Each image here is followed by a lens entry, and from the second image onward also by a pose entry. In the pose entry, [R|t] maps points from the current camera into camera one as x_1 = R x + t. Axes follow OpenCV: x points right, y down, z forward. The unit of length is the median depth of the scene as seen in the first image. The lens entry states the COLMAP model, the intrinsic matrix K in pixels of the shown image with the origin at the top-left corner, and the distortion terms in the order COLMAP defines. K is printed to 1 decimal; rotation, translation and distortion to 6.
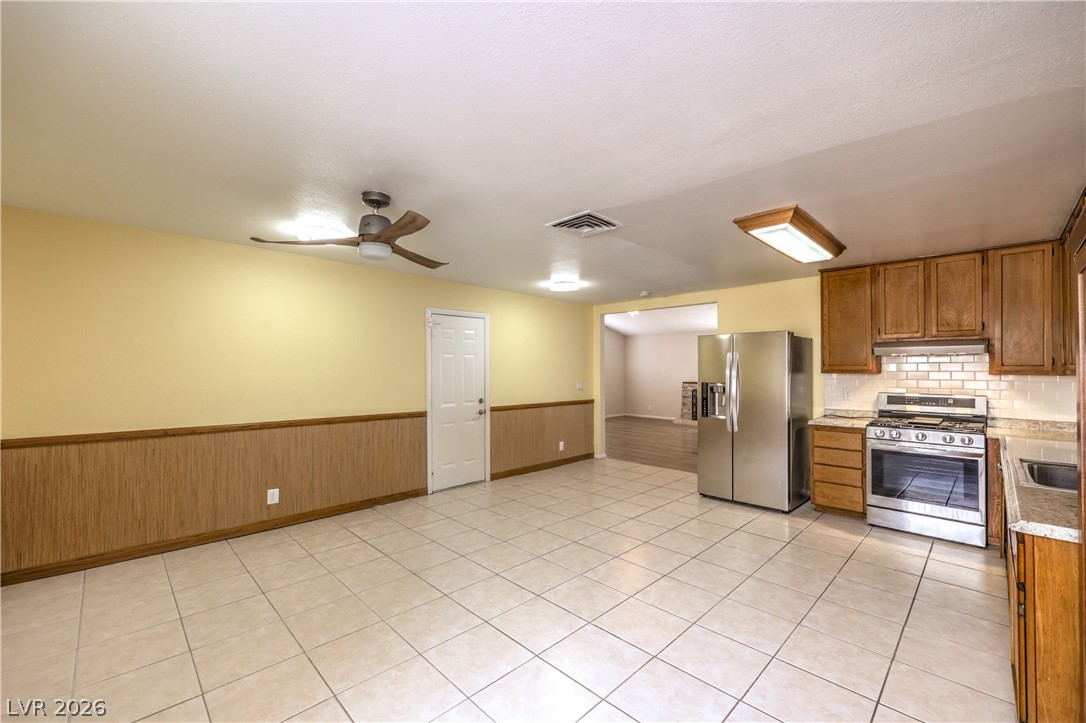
lens RADIAL K [[437.4, 0, 542.3], [0, 437.4, 366.6], [0, 0, 1]] dist [-0.003926, 0.001274]
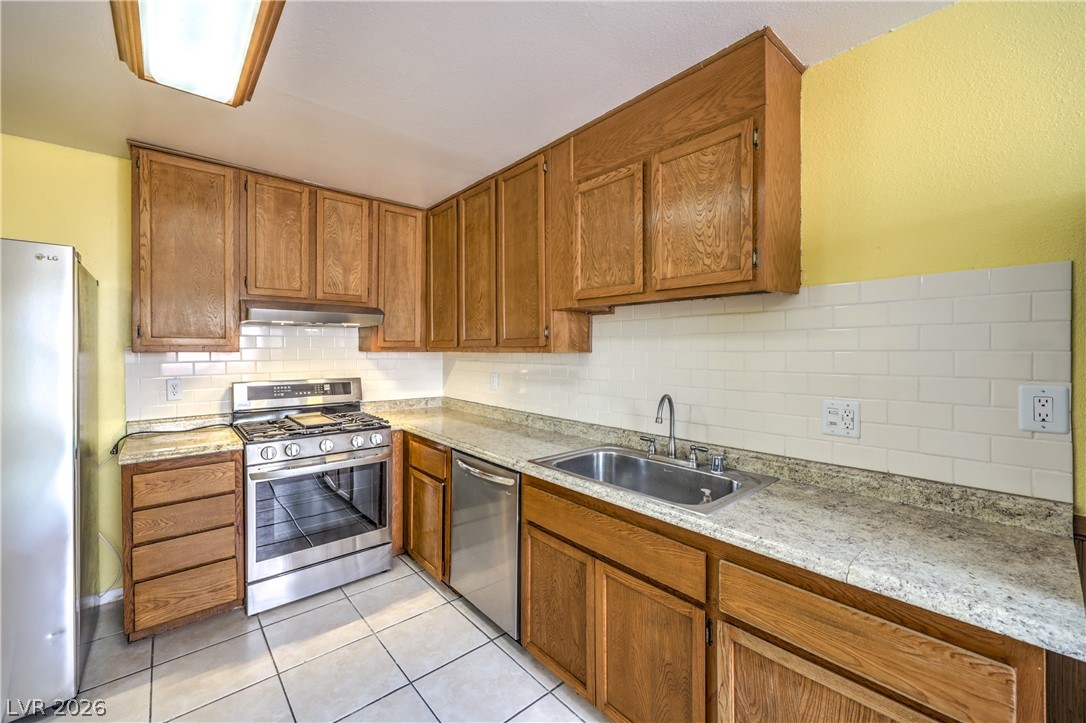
lens RADIAL K [[437.4, 0, 537.6], [0, 437.4, 351.8], [0, 0, 1]] dist [-0.003926, 0.001274]
pose [[0.066489, -0.009485, 0.997742, 0.200086], [-0.008346, 0.999915, 0.010062, 0.006341], [-0.997752, -0.008996, 0.066404, 0.574038]]
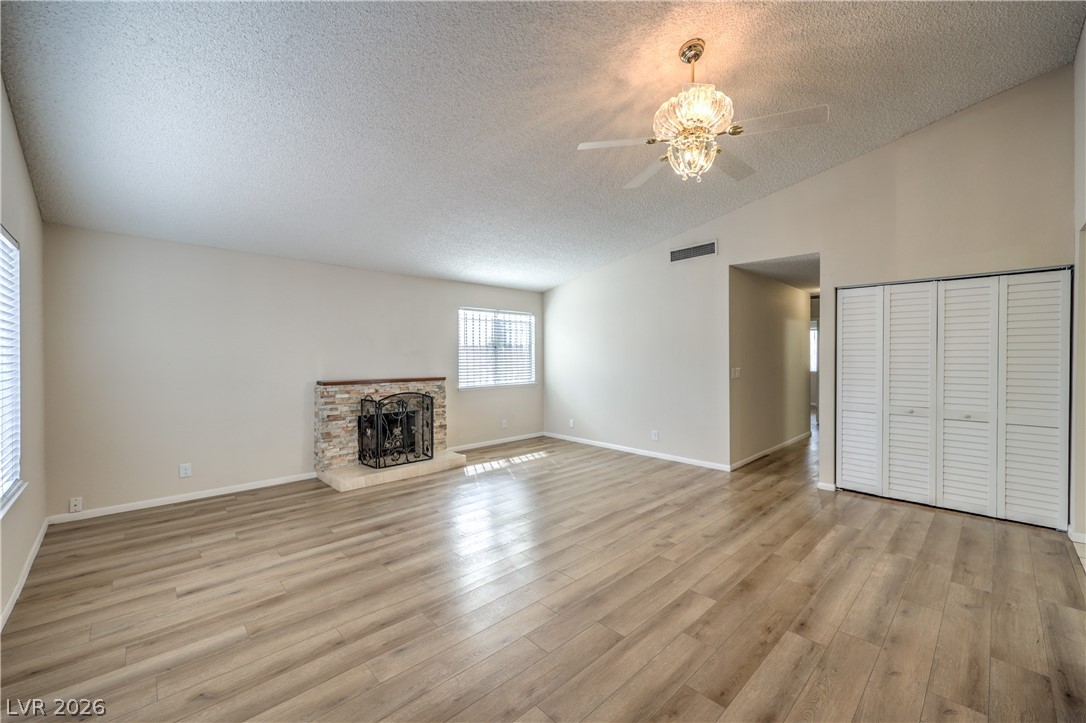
lens RADIAL K [[437.4, 0, 548.7], [0, 437.4, 355.4], [0, 0, 1]] dist [-0.003926, 0.001274]
pose [[0.011628, -0.005417, 0.999918, -0.228229], [-0.007007, 0.999960, 0.005499, 0.020263], [-0.999908, -0.007070, 0.011590, 2.345716]]
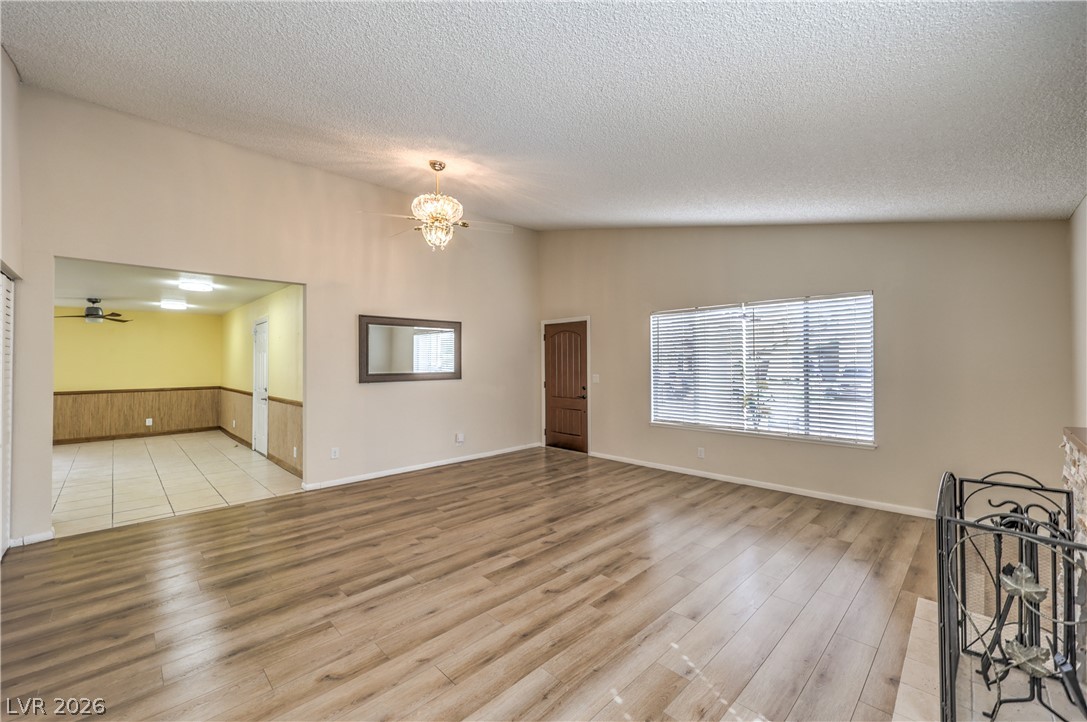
lens RADIAL K [[437.8, 0, 549.0], [0, 437.8, 359.3], [0, 0, 1]] dist [-0.003926, 0.001274]
pose [[0.002629, -0.012811, -0.999914, 1.447963], [0.013806, 0.999823, -0.012774, 0.026515], [0.999901, -0.013771, 0.002805, 2.388079]]
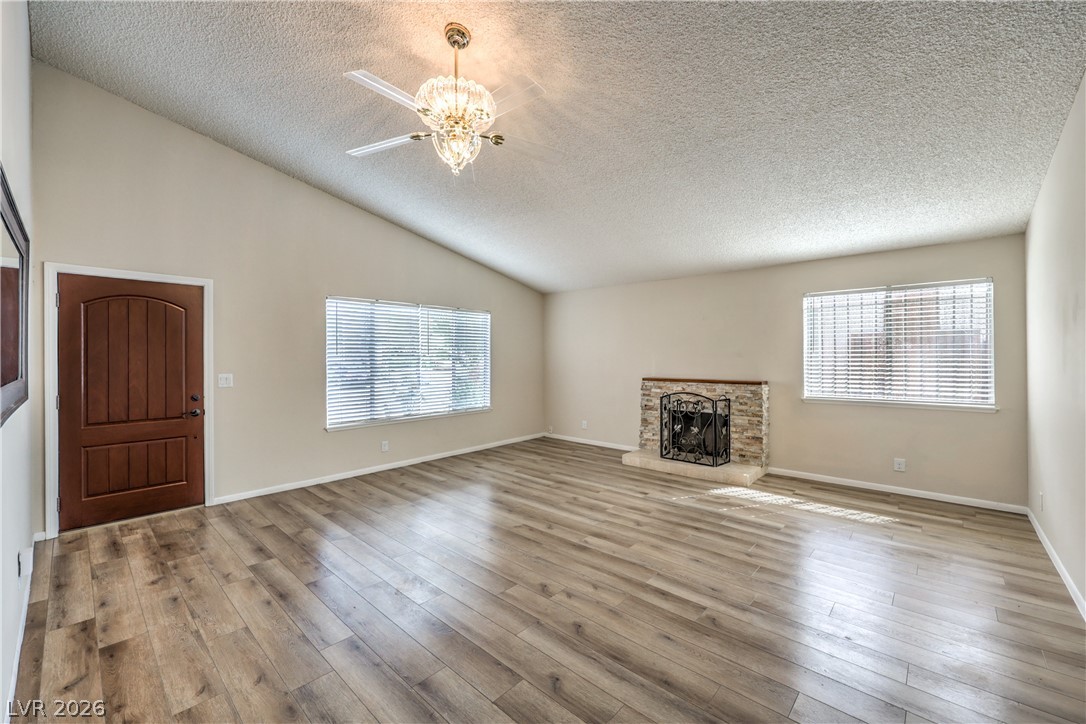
lens RADIAL K [[437.4, 0, 535.2], [0, 437.4, 357.6], [0, 0, 1]] dist [-0.003926, 0.001274]
pose [[0.999205, -0.007629, 0.039120, 0.530490], [0.007105, 0.999883, 0.013519, 0.012355], [-0.039219, -0.013230, 0.999143, 1.494904]]
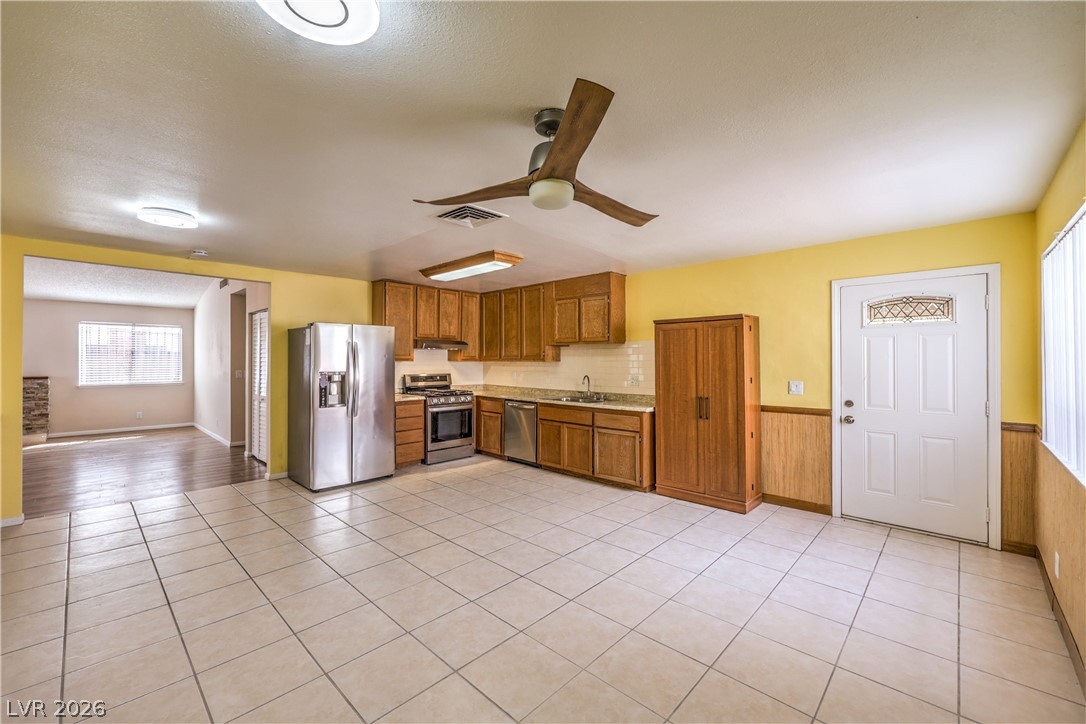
lens RADIAL K [[437.4, 0, 533.7], [0, 437.4, 358.7], [0, 0, 1]] dist [-0.003926, 0.001274]
pose [[-0.020515, 0.001917, 0.999788, -0.692707], [-0.010695, 0.999941, -0.002137, 0.007249], [-0.999732, -0.010737, -0.020493, 0.662251]]
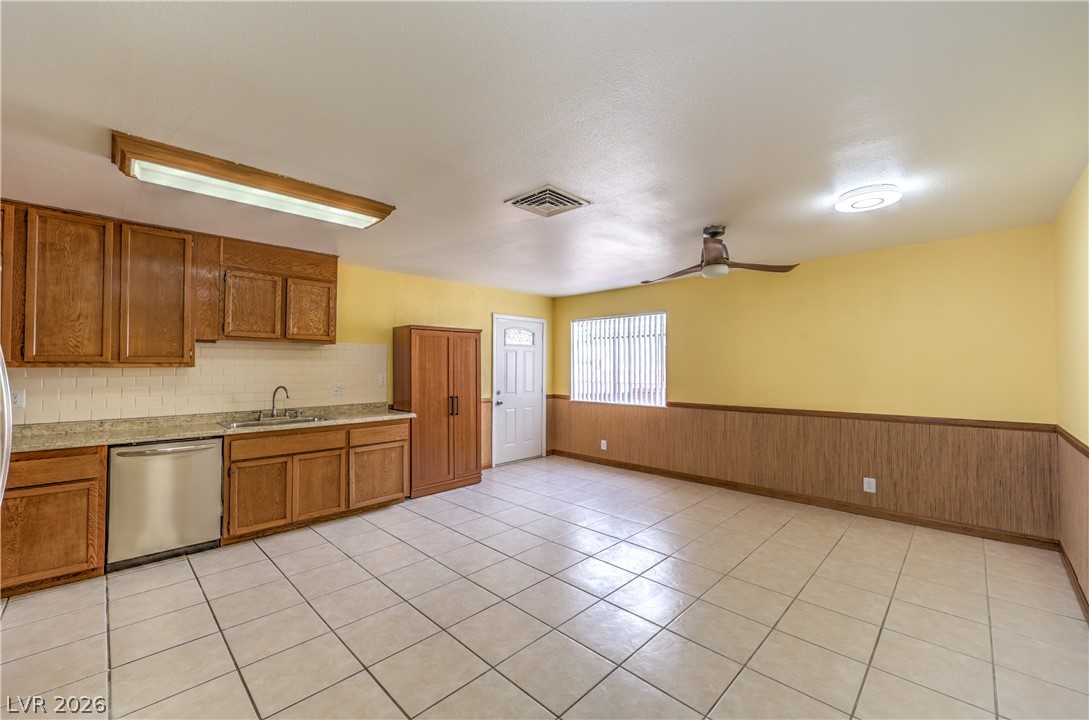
lens RADIAL K [[438.6, 0, 544.7], [0, 438.6, 357.2], [0, 0, 1]] dist [-0.003926, 0.001274]
pose [[-0.999914, -0.001166, -0.013034, 0.088852], [-0.000766, 0.999530, -0.030643, 0.019578], [0.013063, -0.030631, -0.999445, 1.450693]]
